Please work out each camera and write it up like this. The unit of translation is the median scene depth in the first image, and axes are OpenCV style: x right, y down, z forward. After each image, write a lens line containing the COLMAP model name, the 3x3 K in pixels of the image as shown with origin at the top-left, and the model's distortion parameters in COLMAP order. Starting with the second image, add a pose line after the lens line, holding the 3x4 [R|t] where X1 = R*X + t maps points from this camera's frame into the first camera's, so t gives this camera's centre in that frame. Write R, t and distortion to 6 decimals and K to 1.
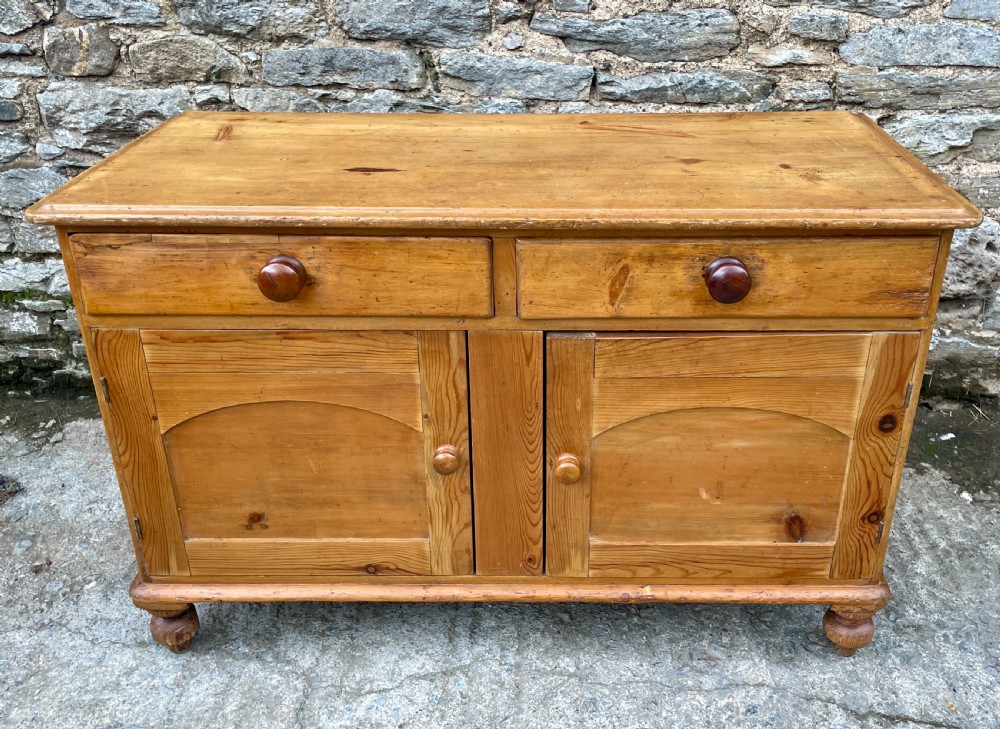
lens RADIAL K [[919.6, 0, 540.4], [0, 919.6, 316.0], [0, 0, 1]] dist [0.044403, 0.000000]
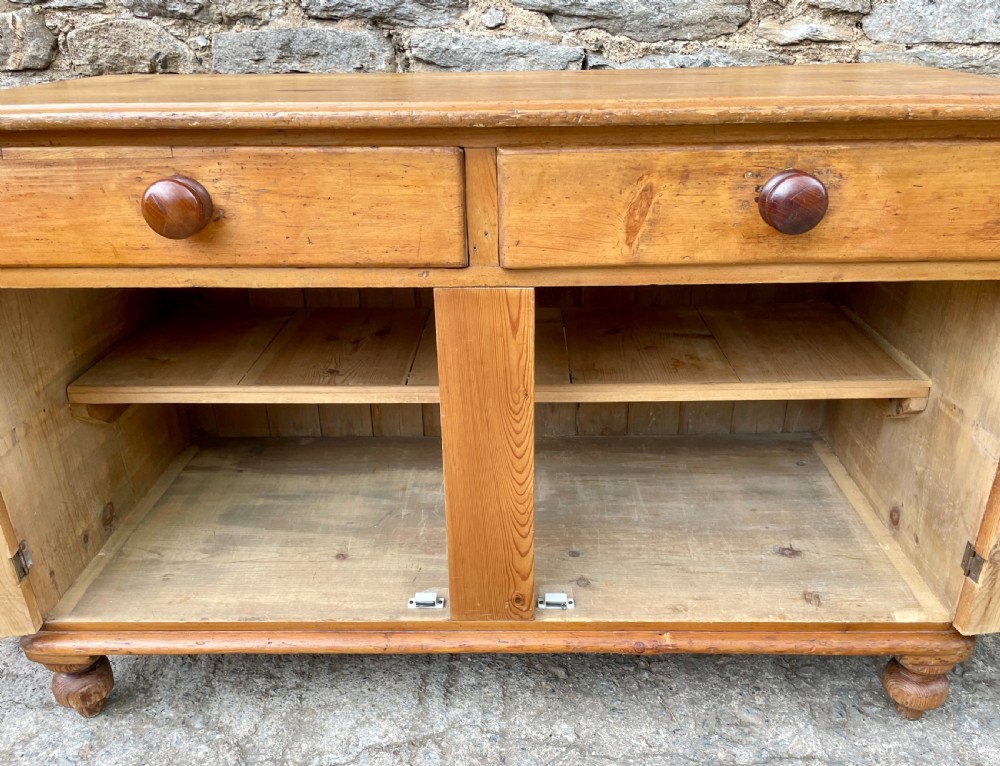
lens RADIAL K [[793.4, 0, 509.1], [0, 793.4, 391.1], [0, 0, 1]] dist [0.074906, -0.102030]
pose [[0.999893, -0.007264, -0.012659, -0.007958], [0.006970, 0.999708, -0.023137, 0.089804], [0.012823, 0.023047, 0.999652, 0.276339]]
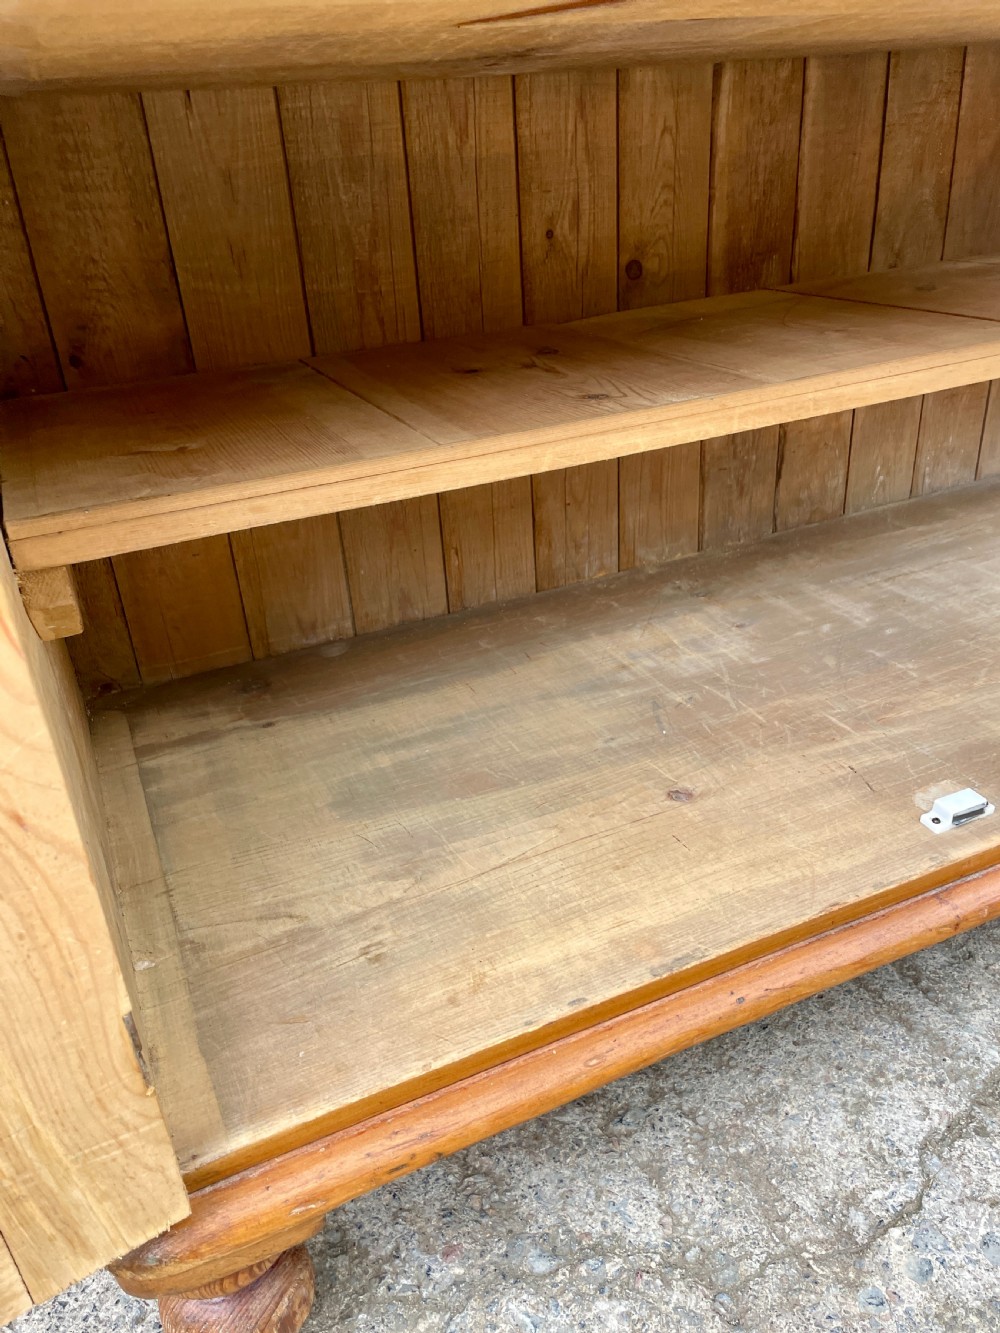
lens RADIAL K [[1020.4, 0, 493.1], [0, 1020.4, 667.2], [0, 0, 1]] dist [0.079093, -0.112213]
pose [[0.907253, -0.246448, 0.340817, -0.360157], [0.245931, 0.968221, 0.045463, 0.128816], [-0.341190, 0.042571, 0.939030, 0.604859]]
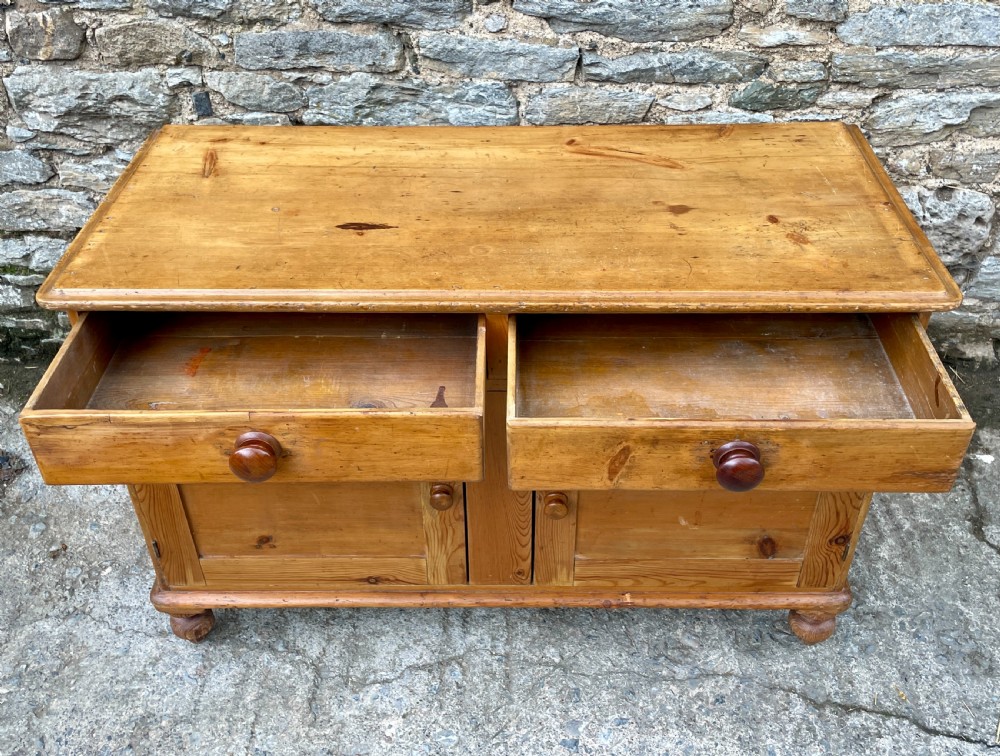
lens RADIAL K [[967.4, 0, 503.7], [0, 967.4, 326.7], [0, 0, 1]] dist [0.046059, 0.000000]
pose [[0.999977, -0.004660, -0.004906, -0.019937], [0.005485, 0.982784, 0.184676, -0.201498], [0.003961, -0.184699, 0.982787, -0.054061]]
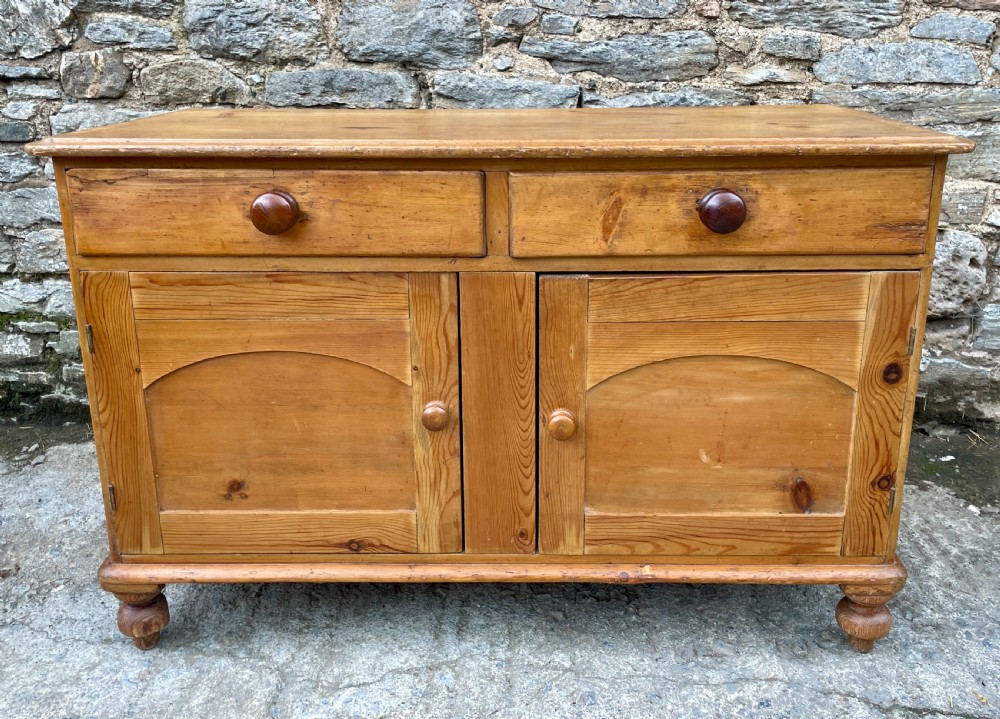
lens RADIAL K [[882.6, 0, 516.6], [0, 882.6, 287.2], [0, 0, 1]] dist [0.075492, -0.084985]
pose [[0.999967, -0.002597, -0.007709, -0.008081], [0.001210, 0.984595, -0.174847, 0.154032], [0.008044, 0.174832, 0.984565, 0.052013]]
